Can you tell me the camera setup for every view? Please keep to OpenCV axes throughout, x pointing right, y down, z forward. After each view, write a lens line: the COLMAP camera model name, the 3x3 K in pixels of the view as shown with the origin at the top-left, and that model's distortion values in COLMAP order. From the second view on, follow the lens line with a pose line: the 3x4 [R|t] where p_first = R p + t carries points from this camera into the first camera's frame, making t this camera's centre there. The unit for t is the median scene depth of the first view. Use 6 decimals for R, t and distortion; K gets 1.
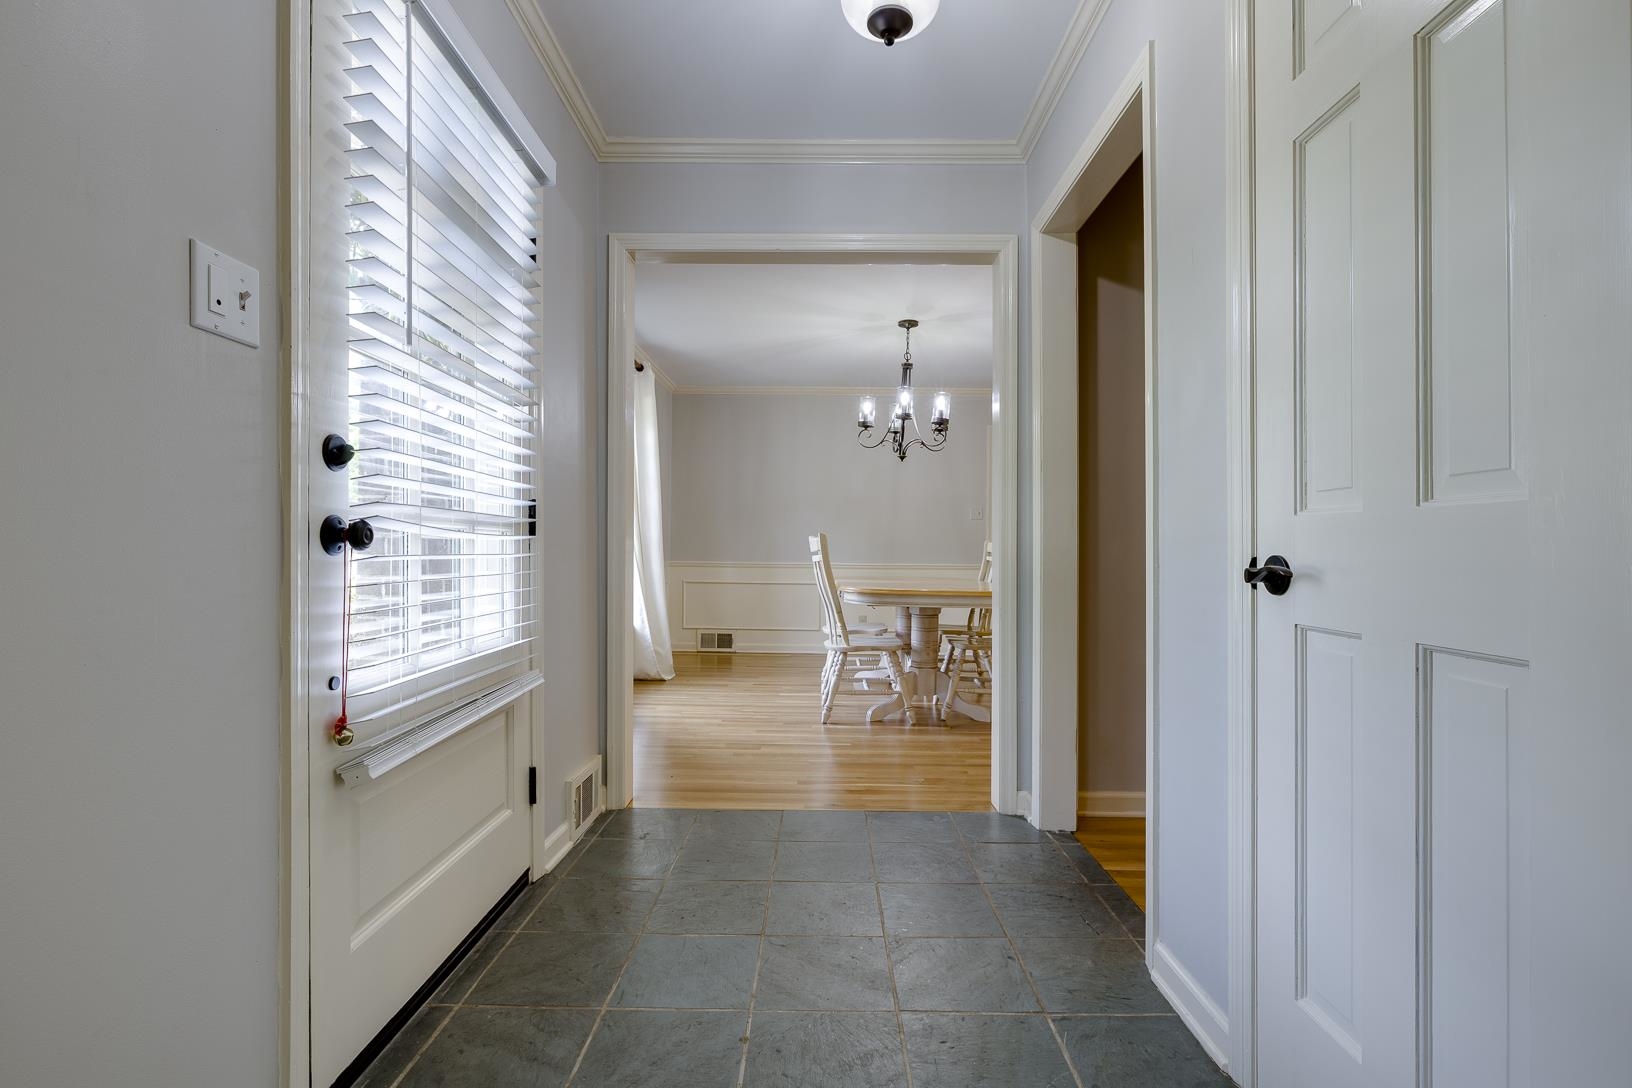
lens RADIAL K [[726.9, 0, 821.1], [0, 726.9, 551.1], [0, 0, 1]] dist [-0.042683, -0.000032]
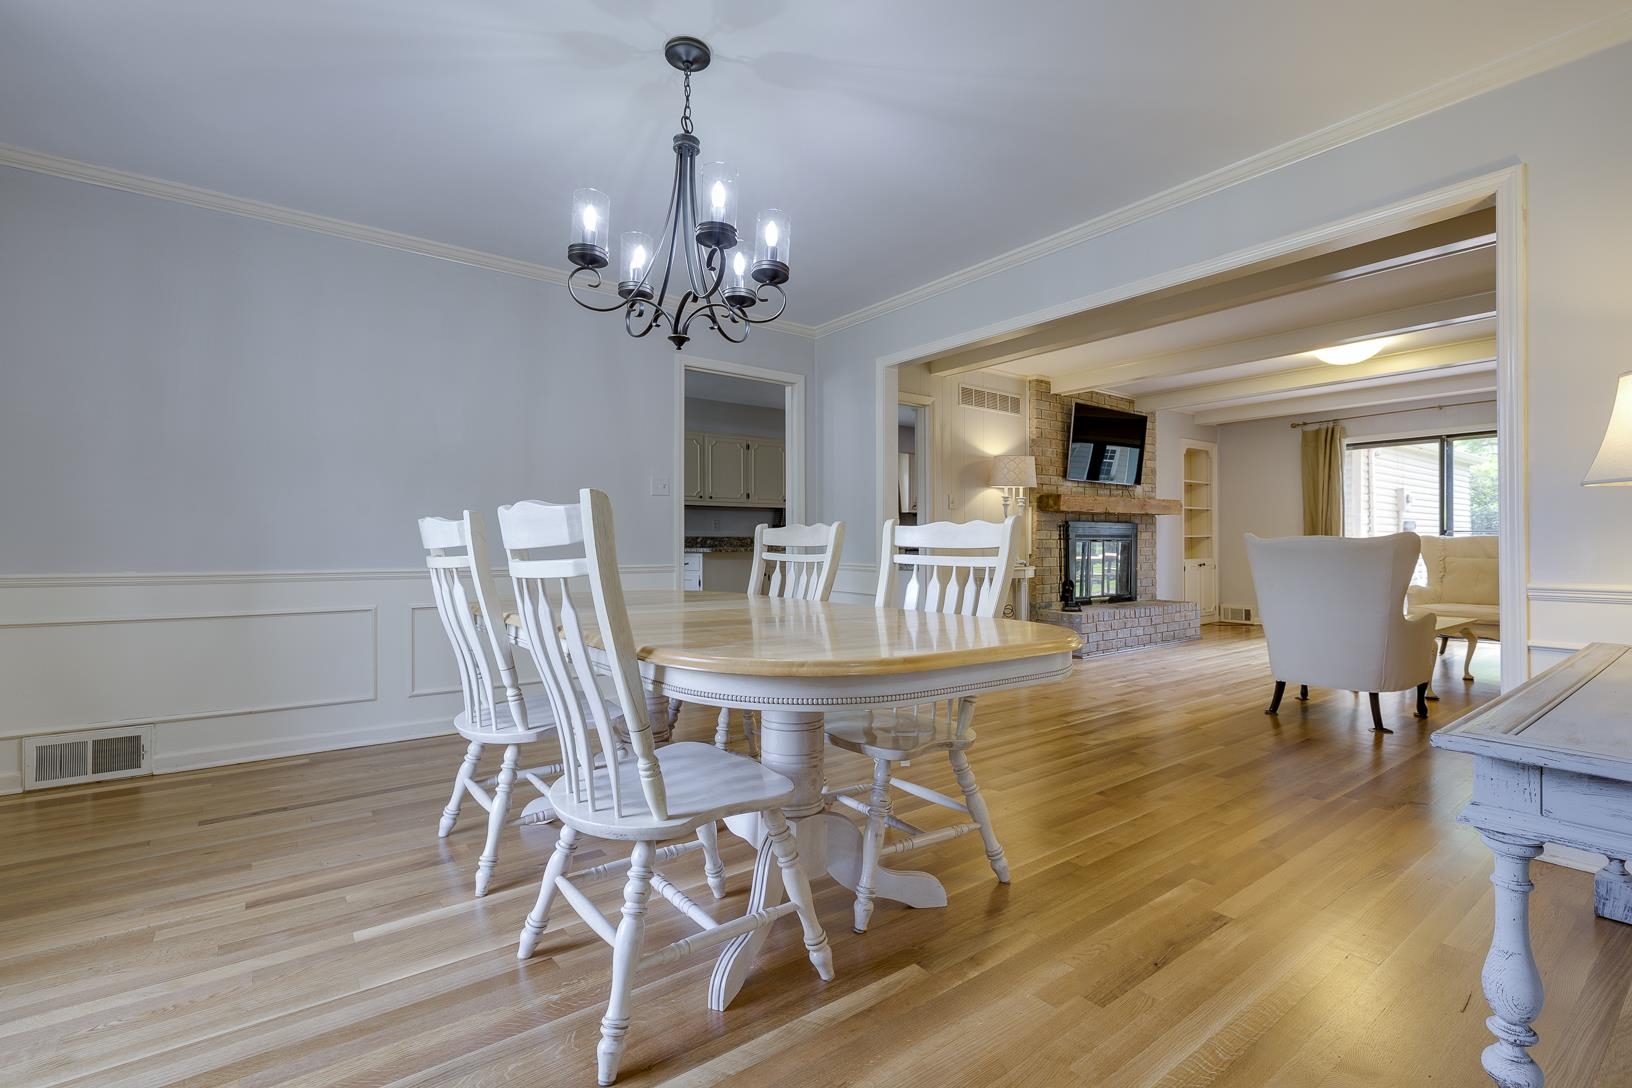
lens RADIAL K [[701.8, 0, 813.6], [0, 701.8, 547.5], [0, 0, 1]] dist [0.000923, -0.000253]
pose [[0.784332, -0.000981, 0.620341, -0.072290], [0.002564, 0.999995, -0.001661, 0.003062], [-0.620336, 0.002893, 0.784331, 0.446950]]
